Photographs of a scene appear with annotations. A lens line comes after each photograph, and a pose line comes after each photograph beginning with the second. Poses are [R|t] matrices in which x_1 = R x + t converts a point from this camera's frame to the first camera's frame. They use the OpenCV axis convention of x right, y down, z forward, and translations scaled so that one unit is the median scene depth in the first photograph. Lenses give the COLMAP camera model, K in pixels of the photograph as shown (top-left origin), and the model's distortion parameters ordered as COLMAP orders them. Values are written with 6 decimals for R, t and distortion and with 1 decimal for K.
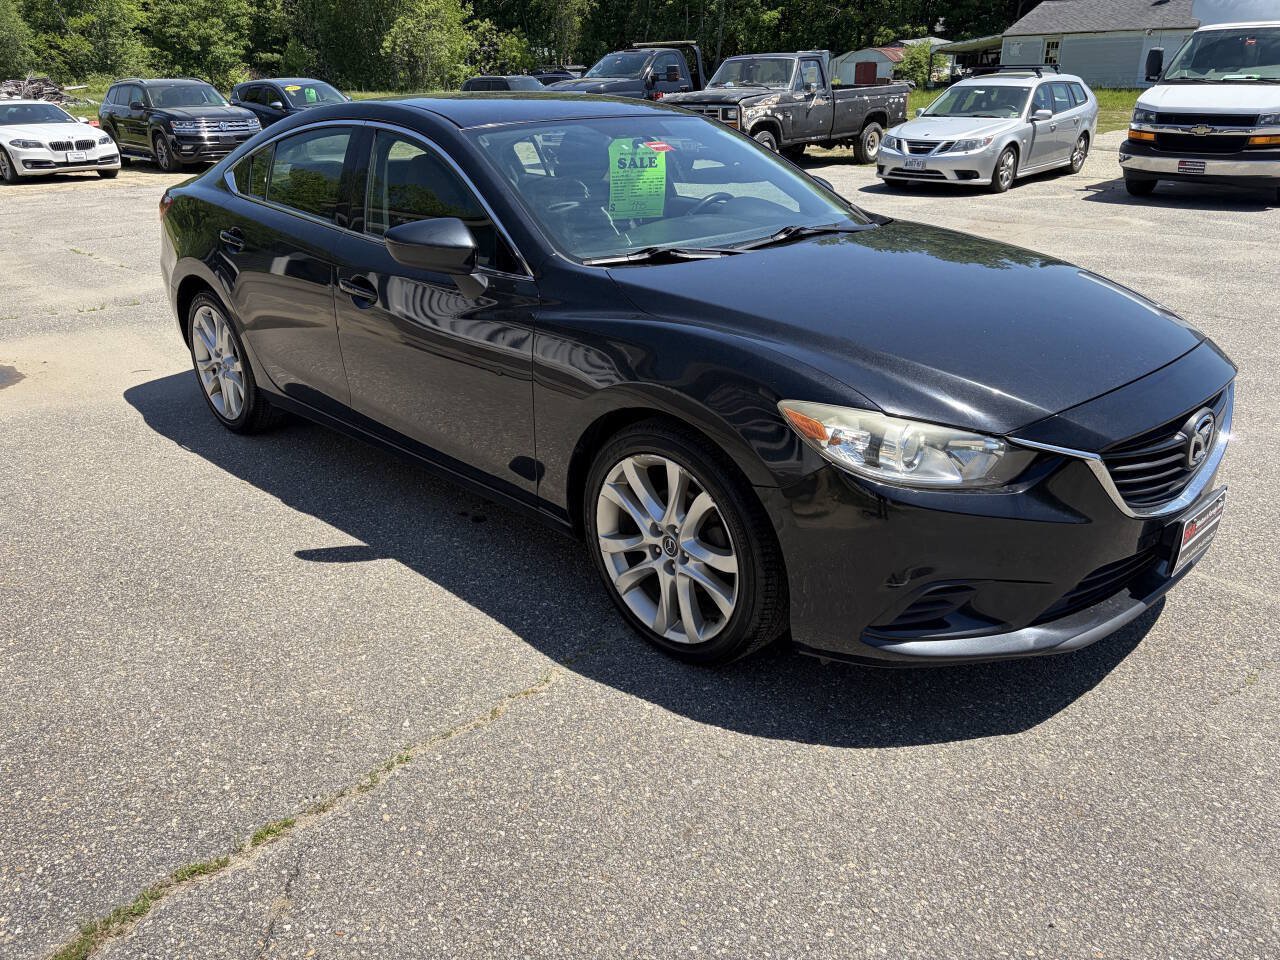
lens RADIAL K [[974.1, 0, 635.5], [0, 974.1, 473.9], [0, 0, 1]] dist [0.067325, -0.076506]
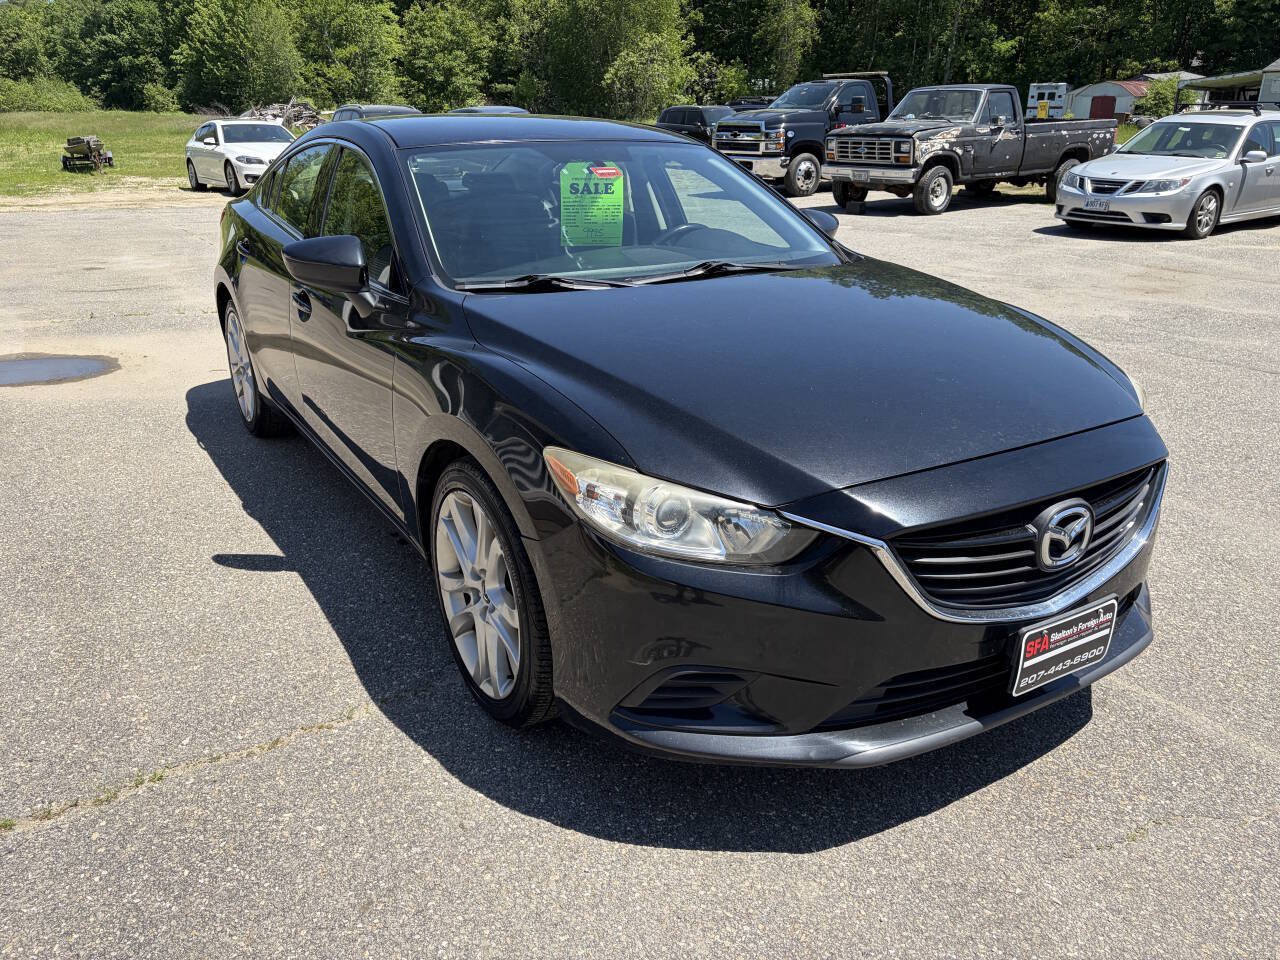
lens RADIAL K [[974.1, 0, 631.1], [0, 974.1, 478.6], [0, 0, 1]] dist [0.067325, -0.076506]
pose [[0.975569, 0.090649, -0.200120, 0.206722], [-0.095319, 0.995351, -0.013803, -0.020203], [0.197939, 0.032541, 0.979674, 0.061877]]
